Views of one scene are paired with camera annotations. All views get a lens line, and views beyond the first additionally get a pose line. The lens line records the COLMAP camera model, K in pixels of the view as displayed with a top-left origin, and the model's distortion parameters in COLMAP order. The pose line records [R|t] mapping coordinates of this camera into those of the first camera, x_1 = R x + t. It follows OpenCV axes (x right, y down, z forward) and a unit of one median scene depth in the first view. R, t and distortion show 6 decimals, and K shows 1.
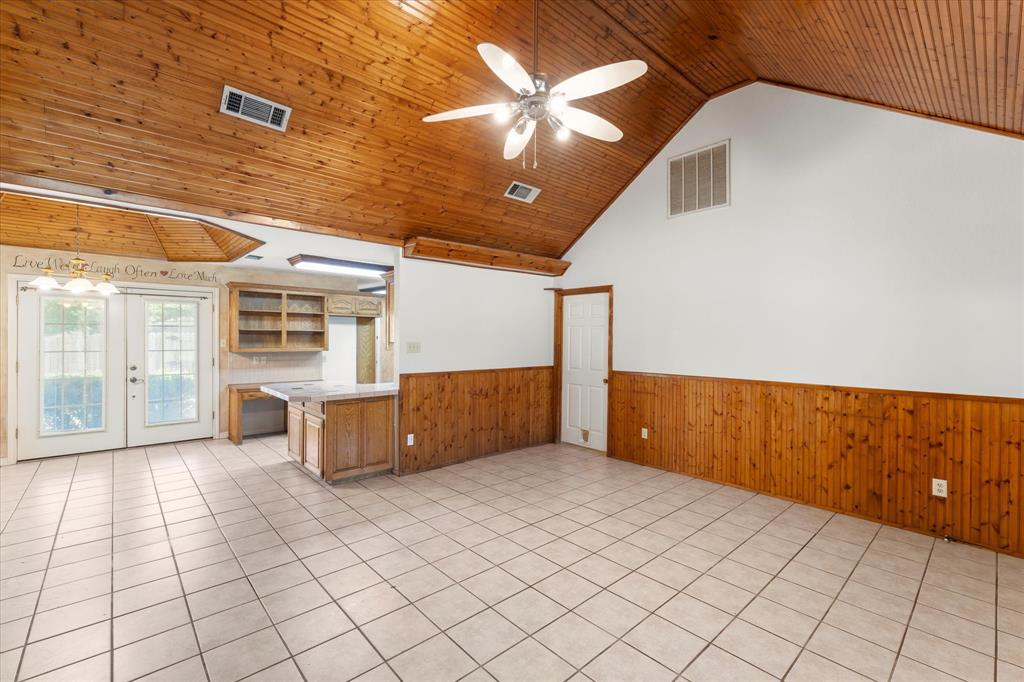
lens RADIAL K [[447.0, 0, 512.0], [0, 447.0, 337.7], [0, 0, 1]] dist [-0.011640, -0.000216]
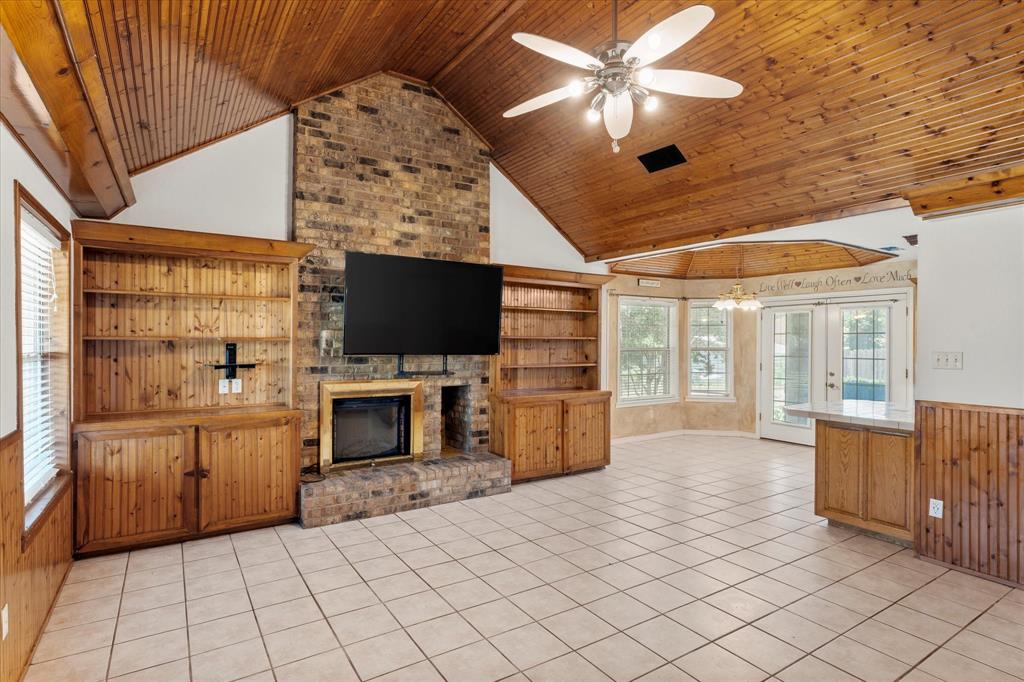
lens RADIAL K [[540.5, 0, 513.1], [0, 540.5, 342.4], [0, 0, 1]] dist [0.001784, 0.000355]
pose [[-0.168205, -0.004674, -0.985741, 0.617074], [-0.005221, 0.999979, -0.003851, 0.002415], [0.985738, 0.004499, -0.168226, 0.541125]]
